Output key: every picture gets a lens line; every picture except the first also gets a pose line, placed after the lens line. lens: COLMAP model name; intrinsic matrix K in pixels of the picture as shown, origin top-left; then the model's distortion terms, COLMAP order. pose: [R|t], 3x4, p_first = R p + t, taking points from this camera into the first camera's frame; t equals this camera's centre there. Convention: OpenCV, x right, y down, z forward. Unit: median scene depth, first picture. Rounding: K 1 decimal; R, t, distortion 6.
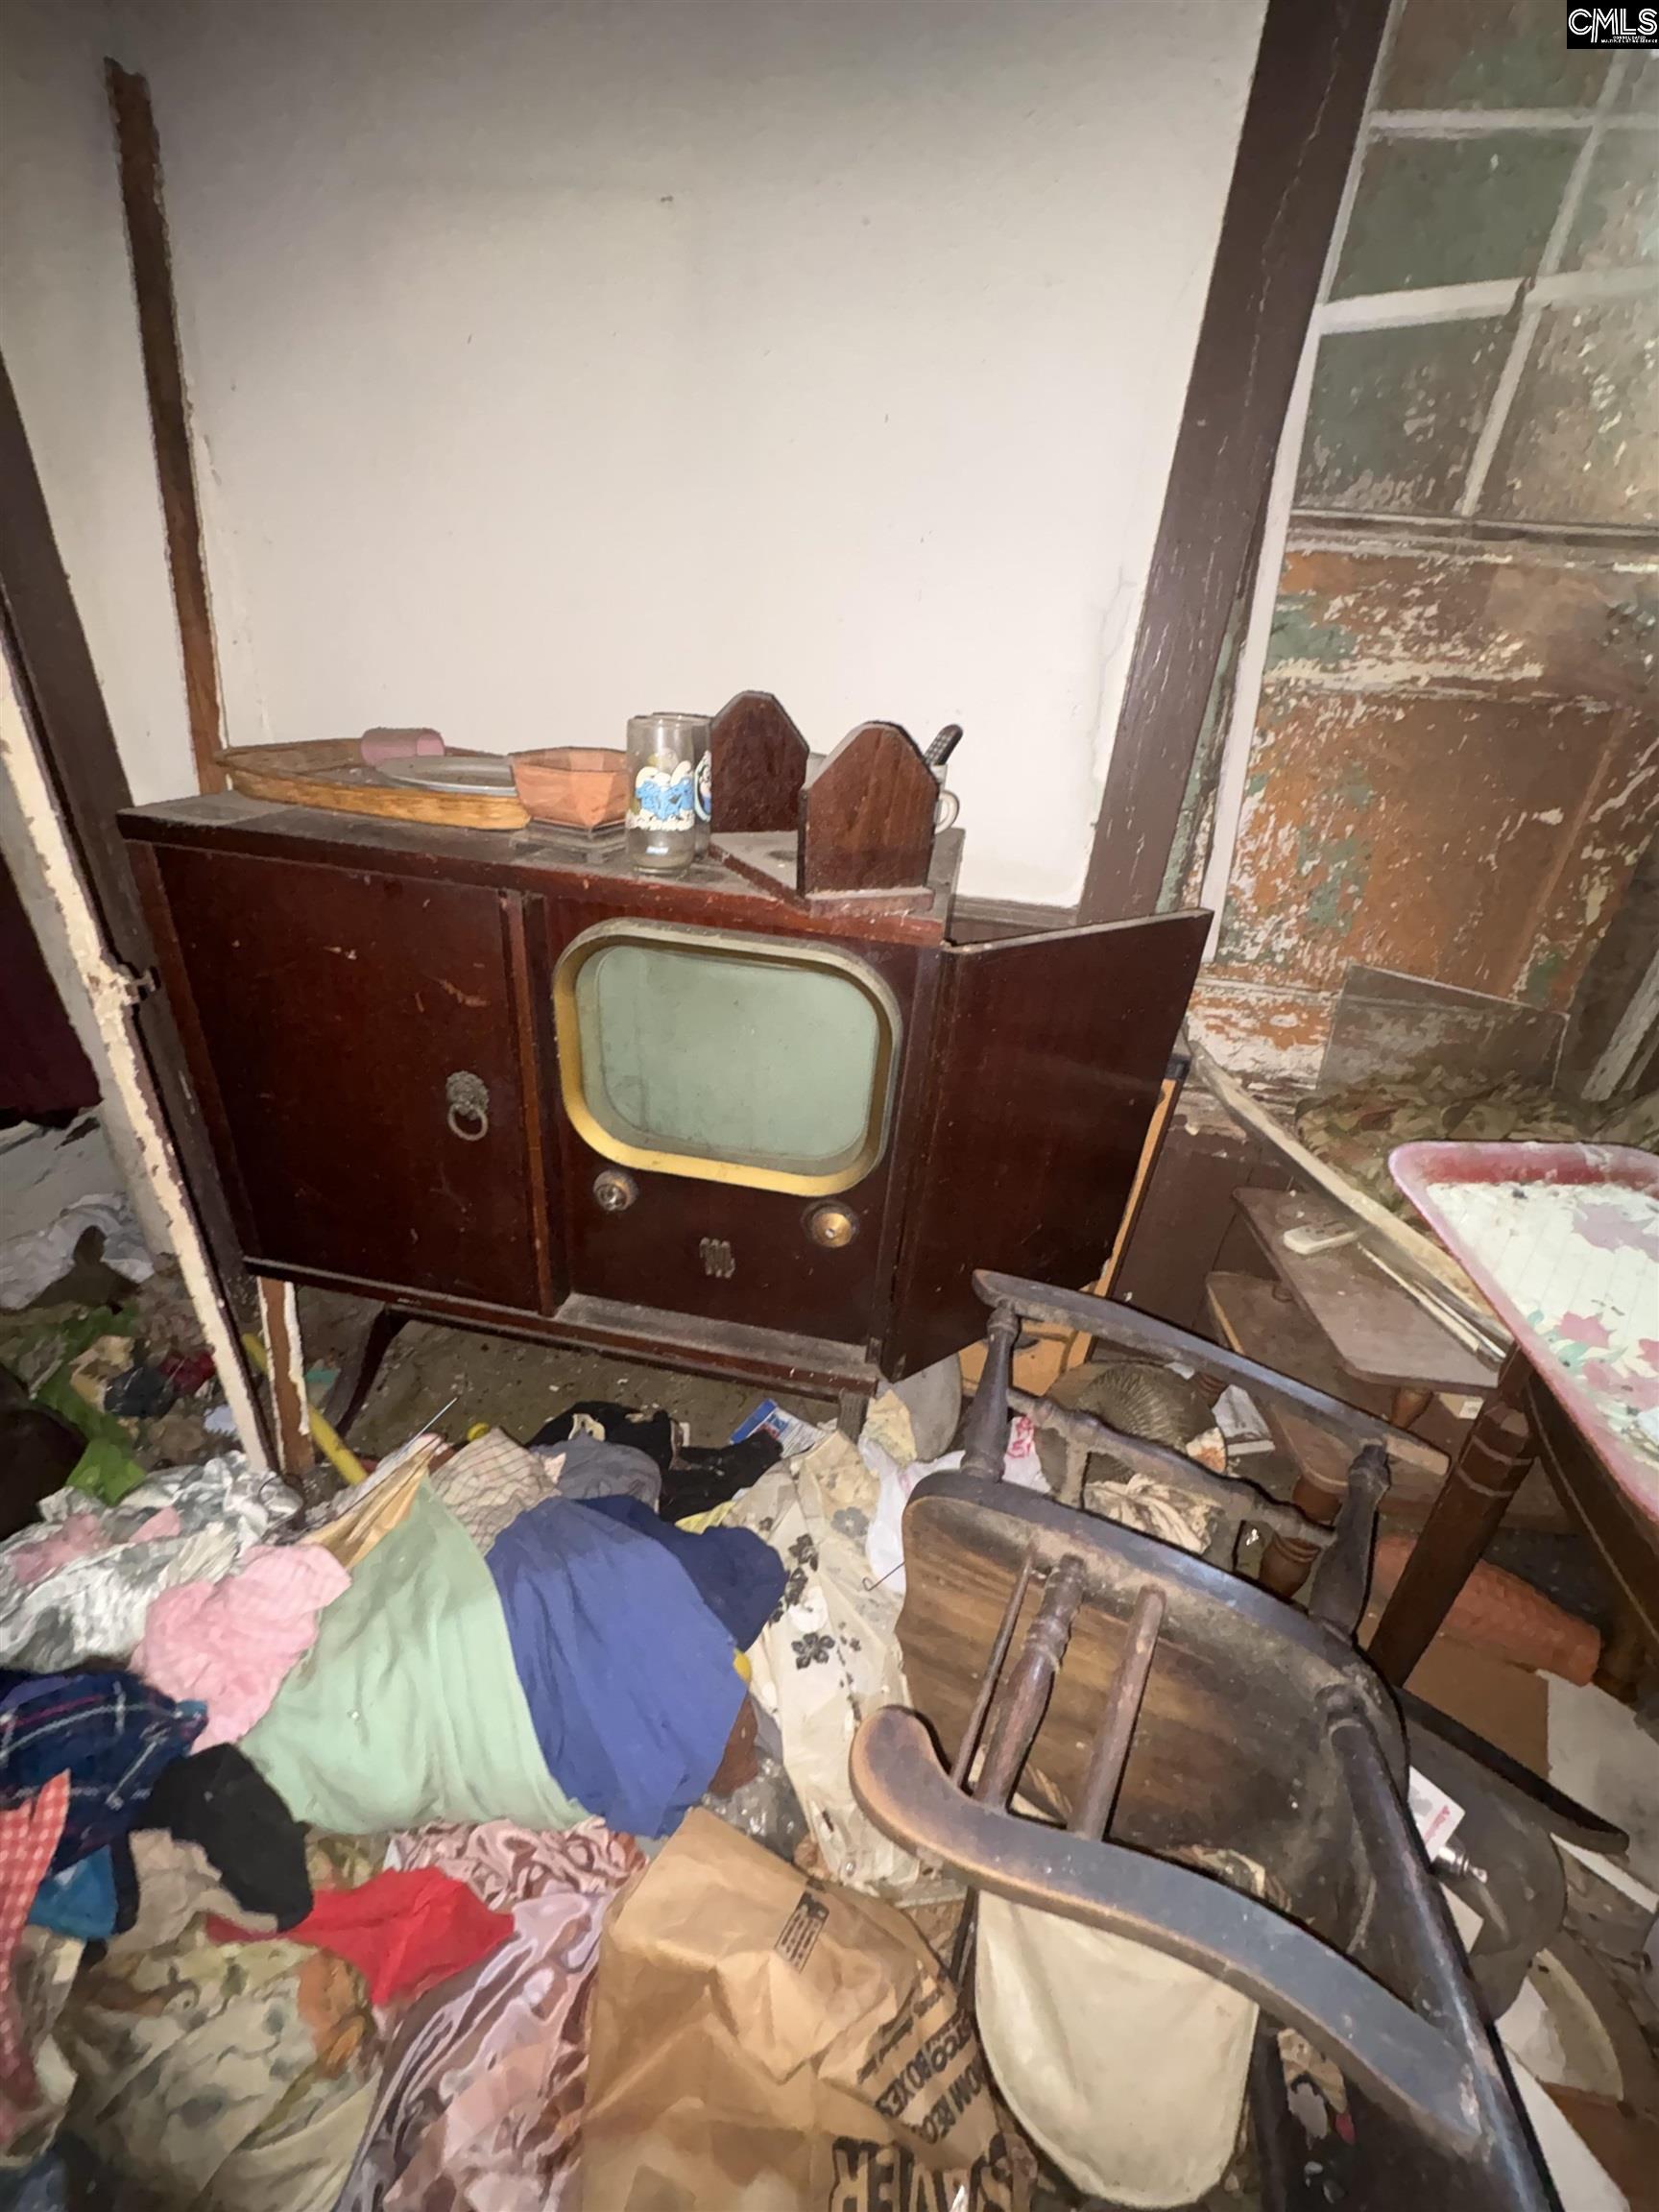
lens RADIAL K [[882.8, 0, 825.2], [0, 882.8, 1106.5], [0, 0, 1]] dist [-0.002171, -0.000137]
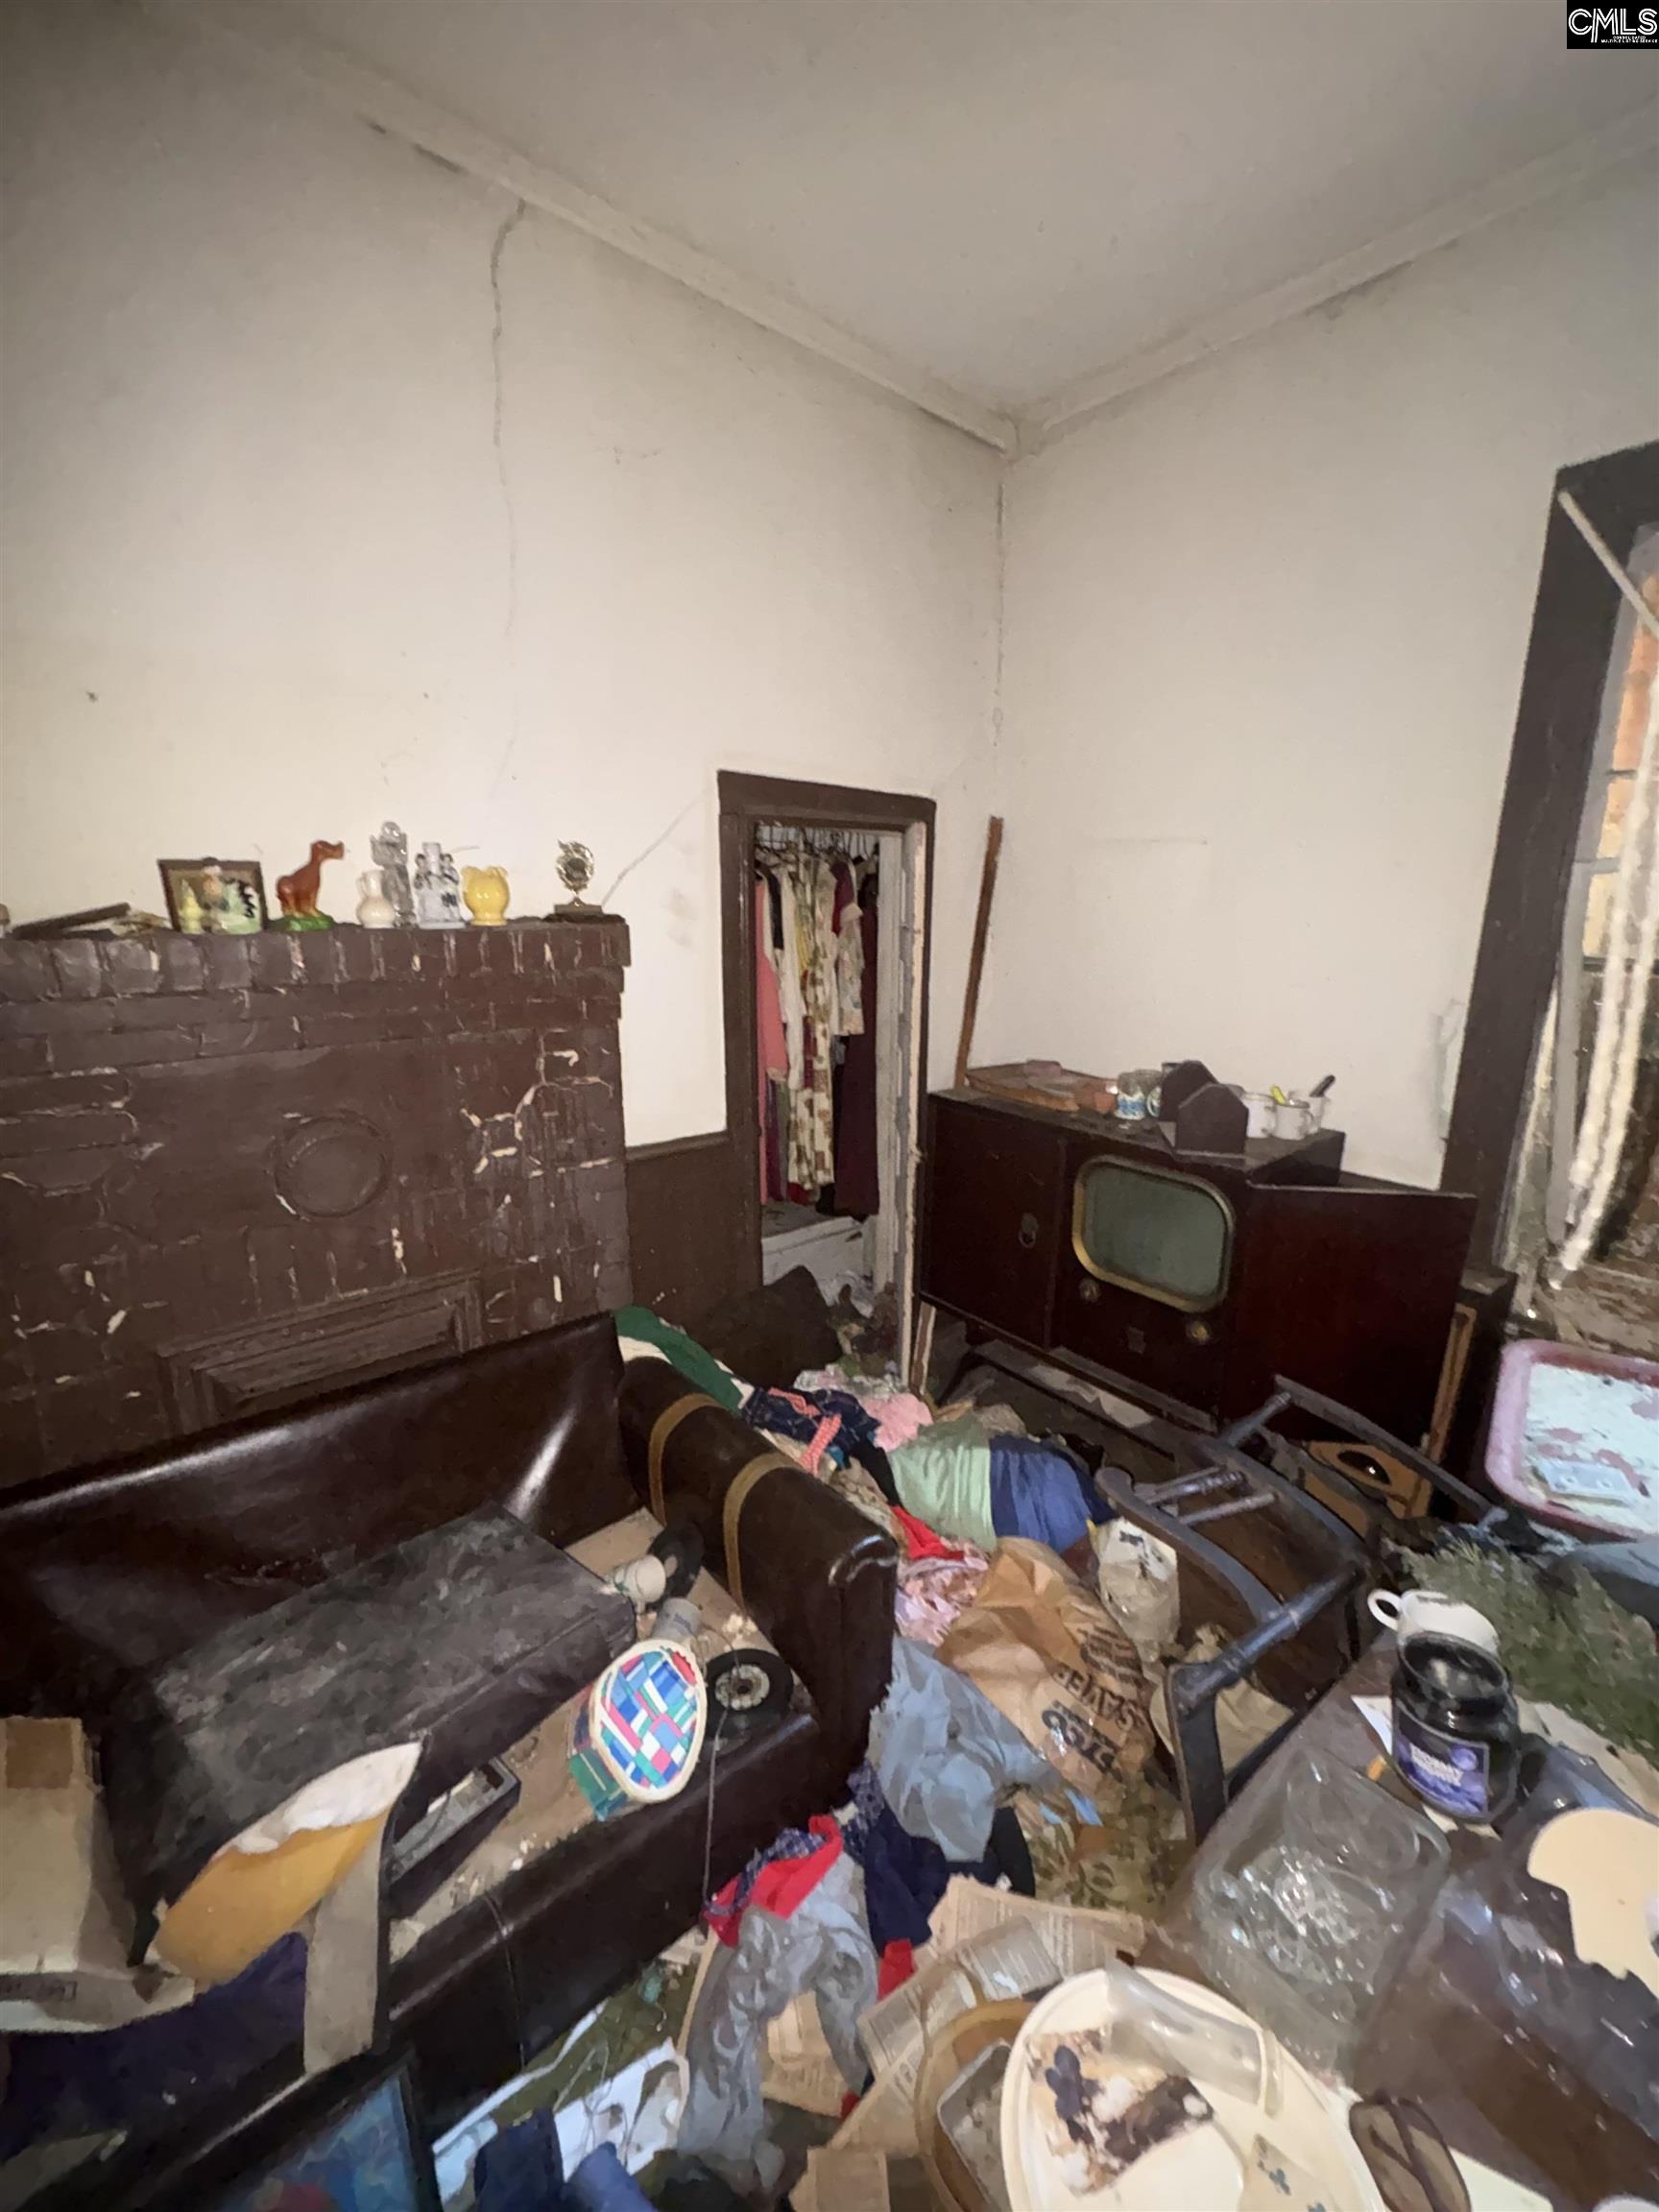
lens RADIAL K [[882.8, 0, 825.2], [0, 882.8, 1106.5], [0, 0, 1]] dist [-0.002171, -0.000137]
pose [[0.761271, 0.081070, -0.643346, 0.595410], [-0.261315, 0.946377, -0.189958, 0.258193], [0.593448, 0.312726, 0.741634, -1.019513]]
